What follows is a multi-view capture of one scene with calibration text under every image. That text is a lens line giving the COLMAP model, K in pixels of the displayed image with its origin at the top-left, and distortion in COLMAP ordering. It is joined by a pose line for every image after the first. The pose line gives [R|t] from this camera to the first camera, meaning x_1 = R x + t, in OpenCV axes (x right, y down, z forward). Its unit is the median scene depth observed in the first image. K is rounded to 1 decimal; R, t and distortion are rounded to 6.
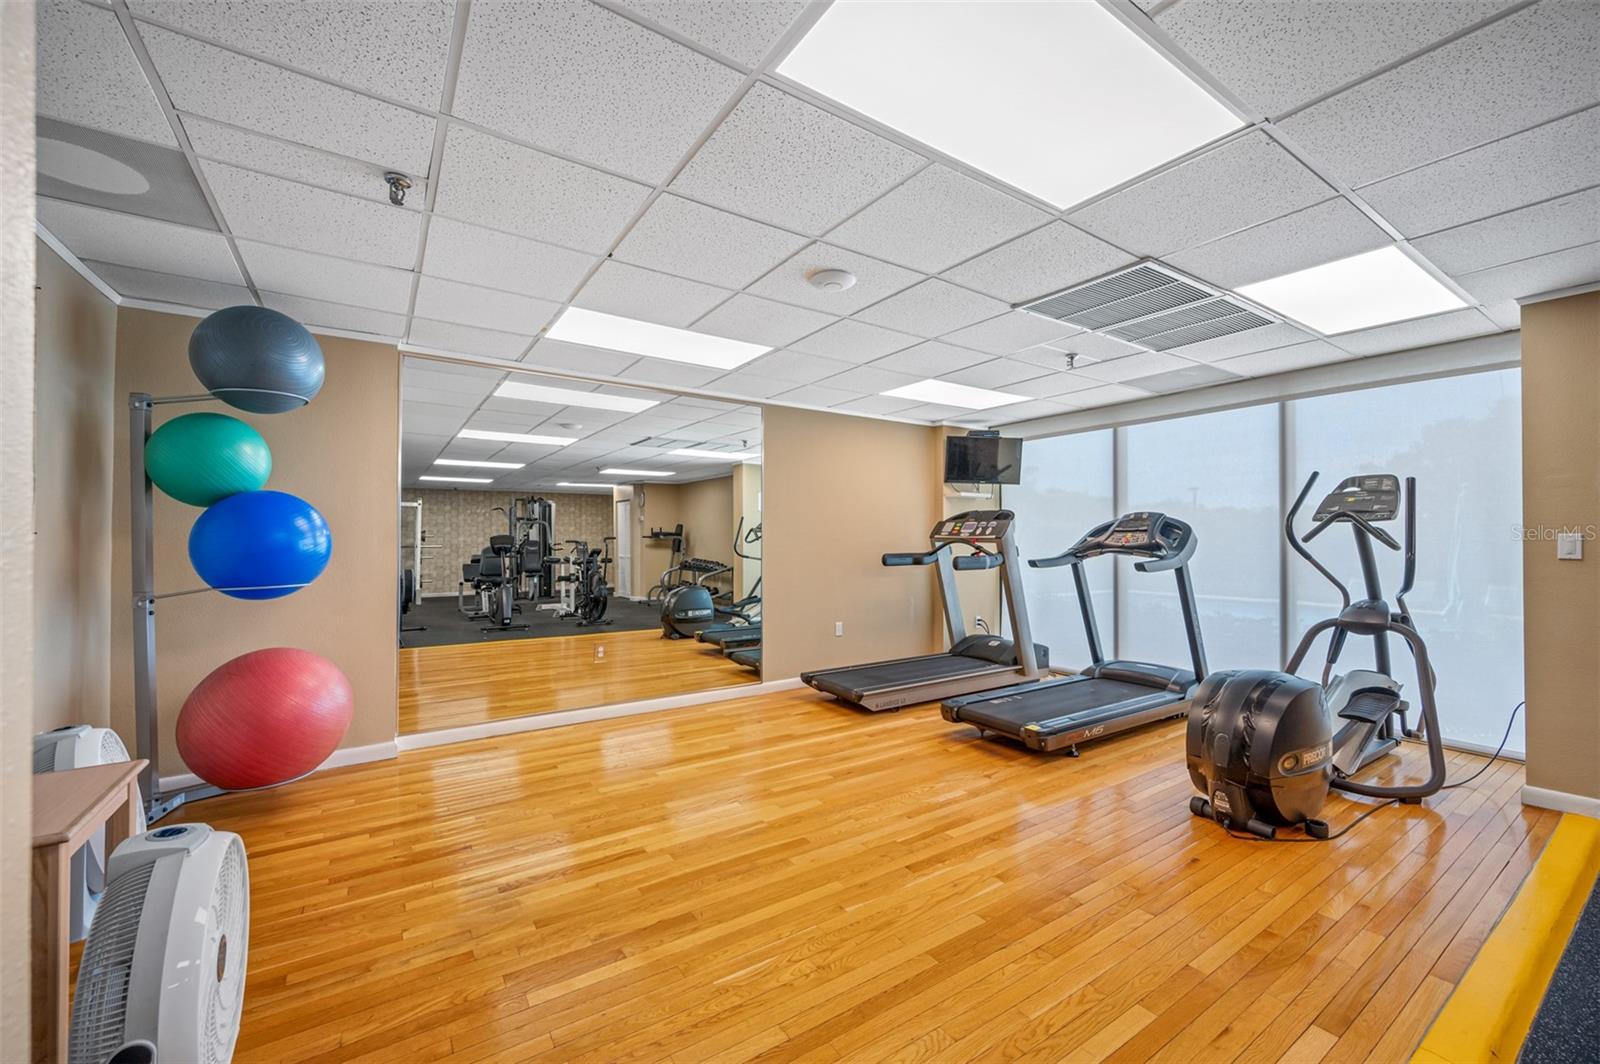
lens RADIAL K [[641.5, 0, 800.0], [0, 641.5, 532.0], [0, 0, 1]] dist [-0.003288, -0.000483]
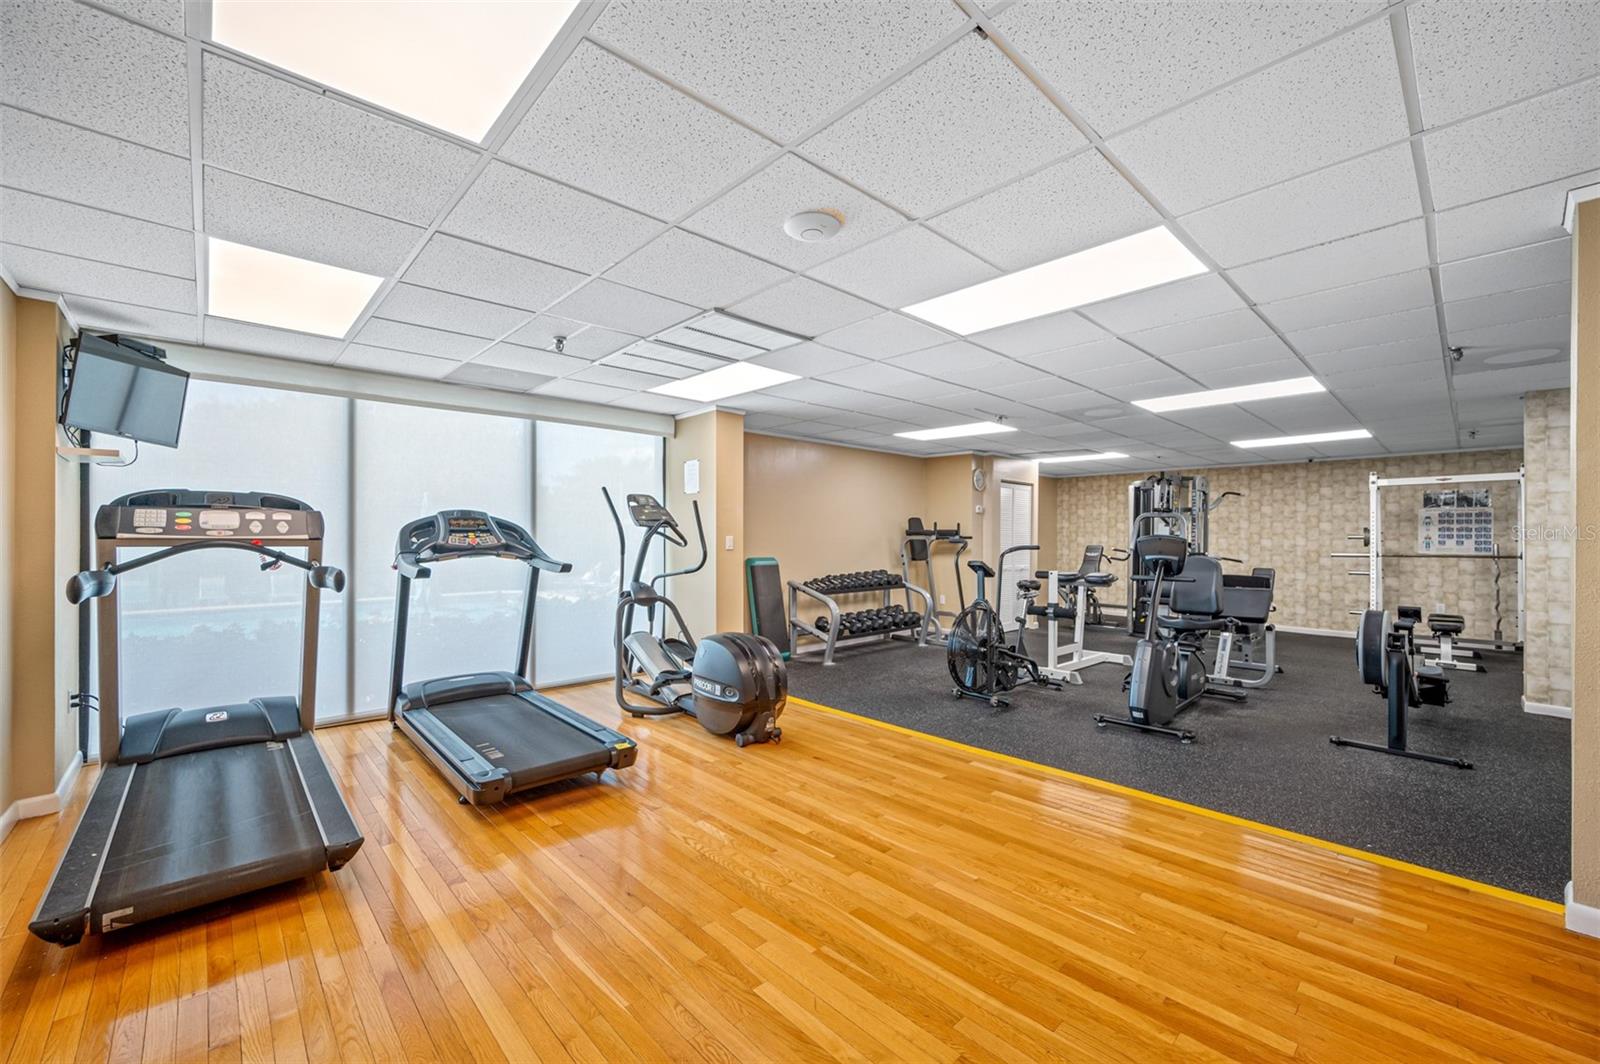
lens RADIAL K [[641.5, 0, 800.0], [0, 641.5, 532.0], [0, 0, 1]] dist [-0.003288, -0.000483]
pose [[-0.164044, 0.003513, 0.986447, -0.744926], [-0.012506, 0.999906, -0.005640, -0.001159], [-0.986374, -0.013262, -0.163985, 1.139407]]
